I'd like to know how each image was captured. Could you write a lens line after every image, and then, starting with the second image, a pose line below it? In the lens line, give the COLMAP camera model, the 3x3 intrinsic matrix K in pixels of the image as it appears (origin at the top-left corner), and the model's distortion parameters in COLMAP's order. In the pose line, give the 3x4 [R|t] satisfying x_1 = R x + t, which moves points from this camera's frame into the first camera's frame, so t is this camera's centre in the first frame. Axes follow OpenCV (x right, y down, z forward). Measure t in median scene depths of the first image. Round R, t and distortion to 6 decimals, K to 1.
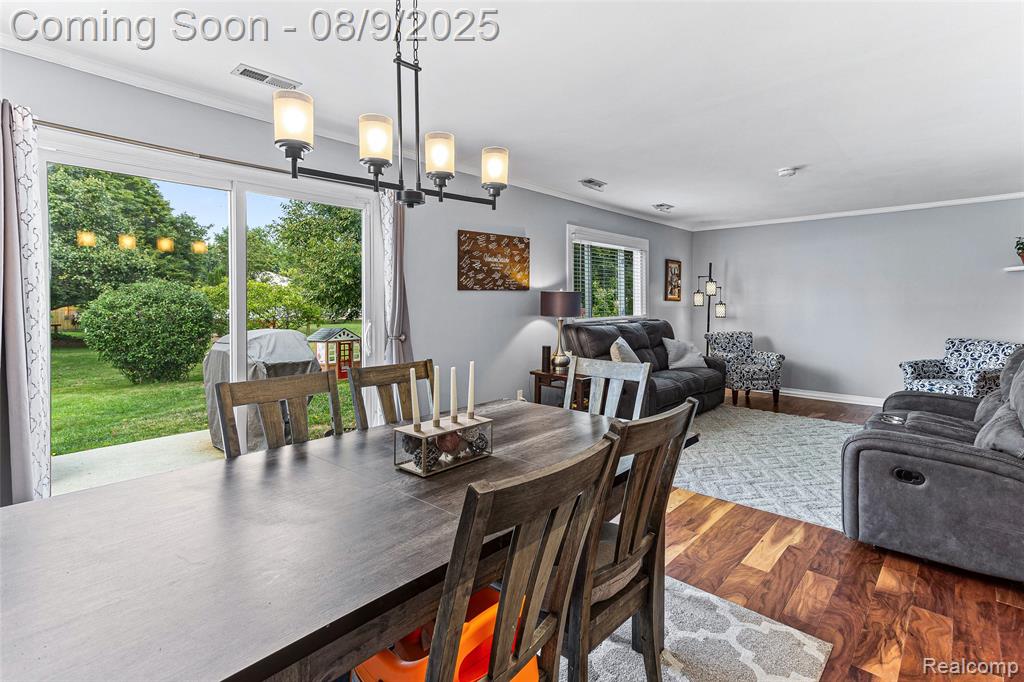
lens RADIAL K [[489.1, 0, 518.8], [0, 489.1, 313.6], [0, 0, 1]] dist [0.028450, 0.001946]
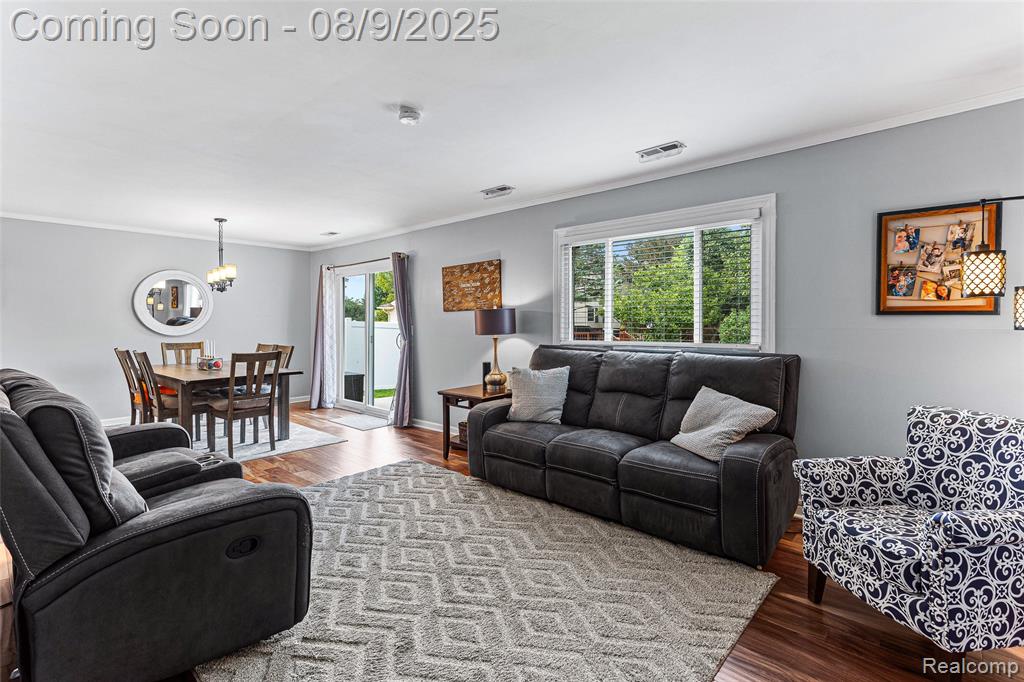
lens RADIAL K [[489.1, 0, 504.8], [0, 489.1, 334.0], [0, 0, 1]] dist [0.028450, 0.001946]
pose [[0.002122, 0.019255, -0.999812, 0.956818], [-0.025116, 0.999500, 0.019196, -0.013617], [0.999682, 0.025070, 0.002605, 0.911891]]
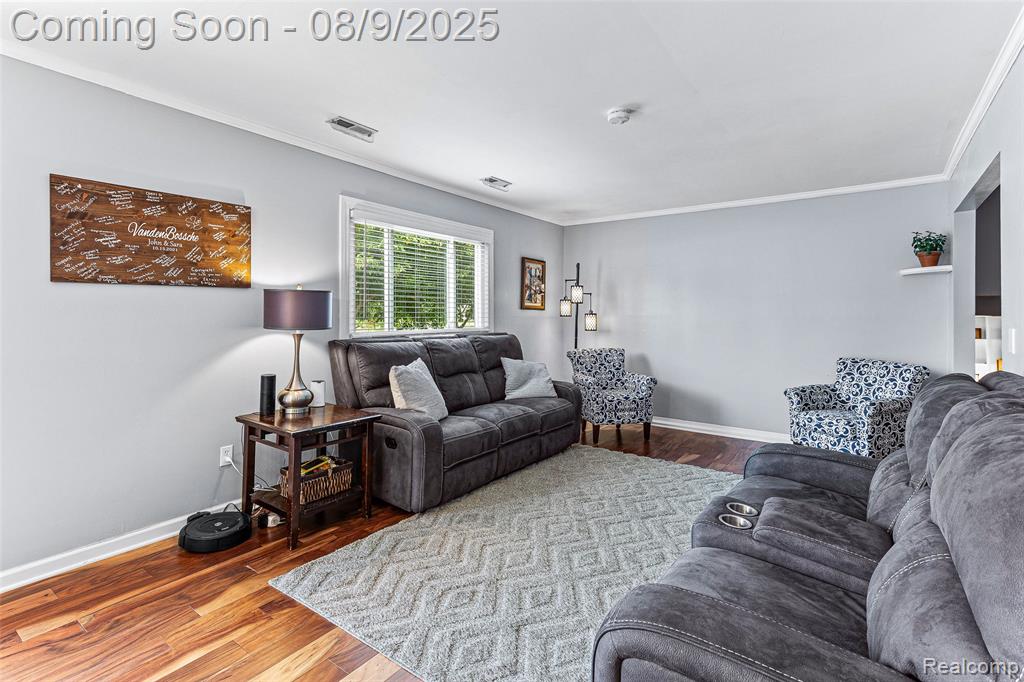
lens RADIAL K [[489.1, 0, 518.5], [0, 489.1, 314.2], [0, 0, 1]] dist [0.028450, 0.001946]
pose [[0.992638, 0.007135, 0.120912, 0.264194], [-0.004332, 0.999716, -0.023422, 0.000409], [-0.121045, 0.022726, 0.992387, 0.286273]]
